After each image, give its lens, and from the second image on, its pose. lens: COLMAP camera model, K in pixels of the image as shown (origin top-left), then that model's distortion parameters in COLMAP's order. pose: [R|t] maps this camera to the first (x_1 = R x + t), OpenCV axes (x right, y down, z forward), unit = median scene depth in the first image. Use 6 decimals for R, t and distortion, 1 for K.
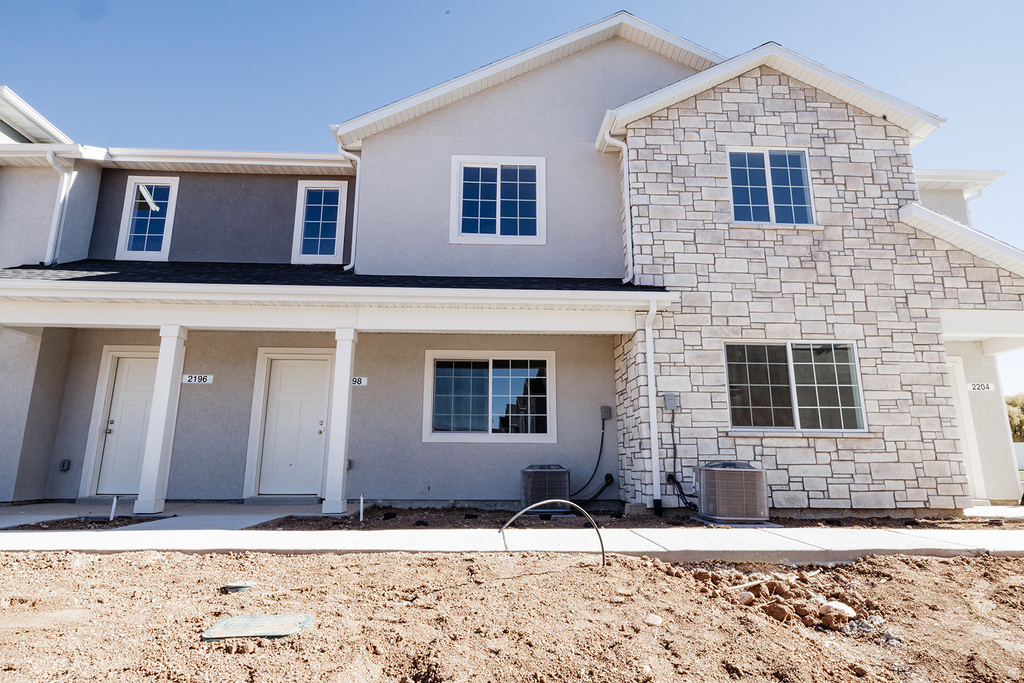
lens RADIAL K [[592.0, 0, 501.1], [0, 592.0, 325.9], [0, 0, 1]] dist [-0.000818, 0.001034]
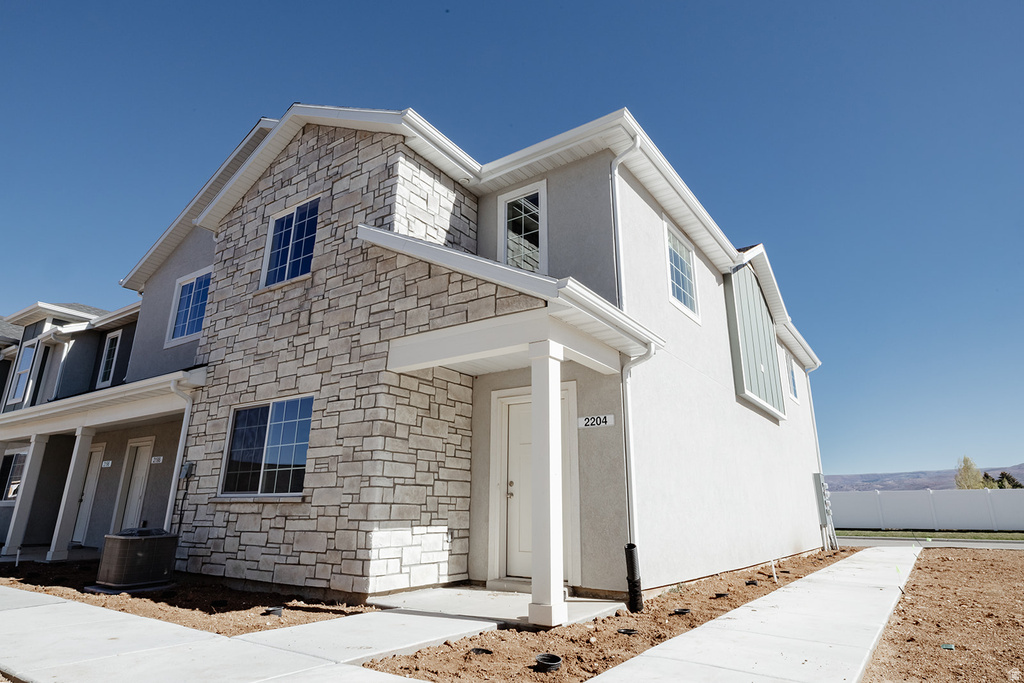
lens RADIAL K [[592.0, 0, 512.6], [0, 592.0, 327.1], [0, 0, 1]] dist [-0.000818, 0.001034]
pose [[0.797119, -0.180494, -0.576214, 1.338579], [0.132126, 0.983291, -0.125228, 0.078081], [0.589189, 0.023689, 0.807648, 0.431941]]
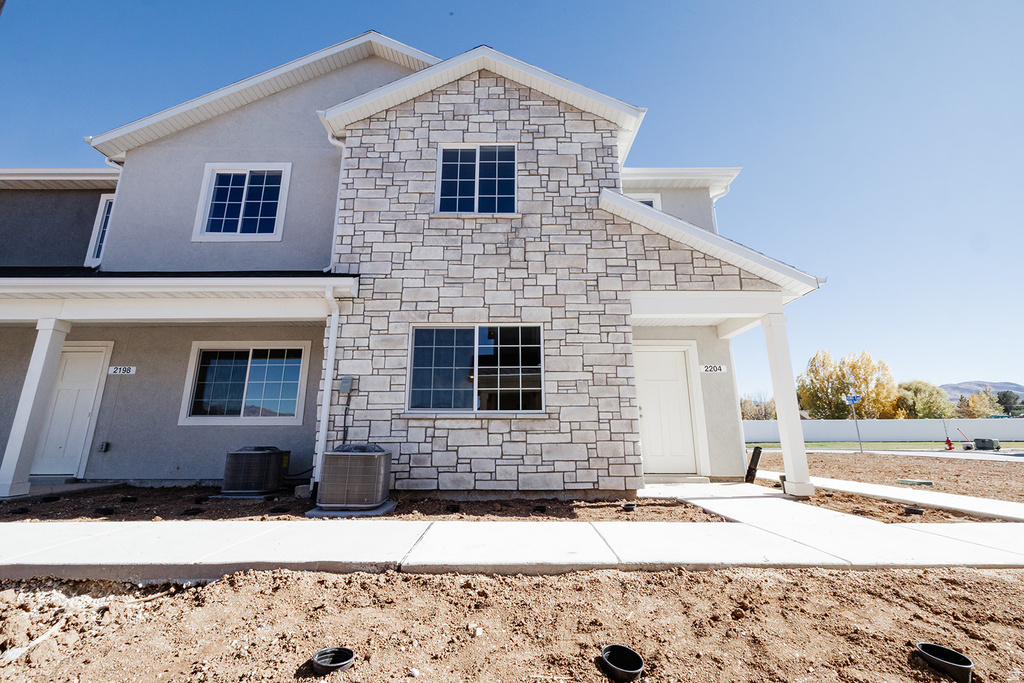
lens RADIAL K [[437.8, 0, 509.9], [0, 437.8, 329.6], [0, 0, 1]] dist [-0.003749, 0.001540]
pose [[0.999134, -0.016310, -0.038279, 0.554113], [0.015750, 0.999765, -0.014875, 0.045187], [0.038512, 0.014259, 0.999156, 0.237358]]
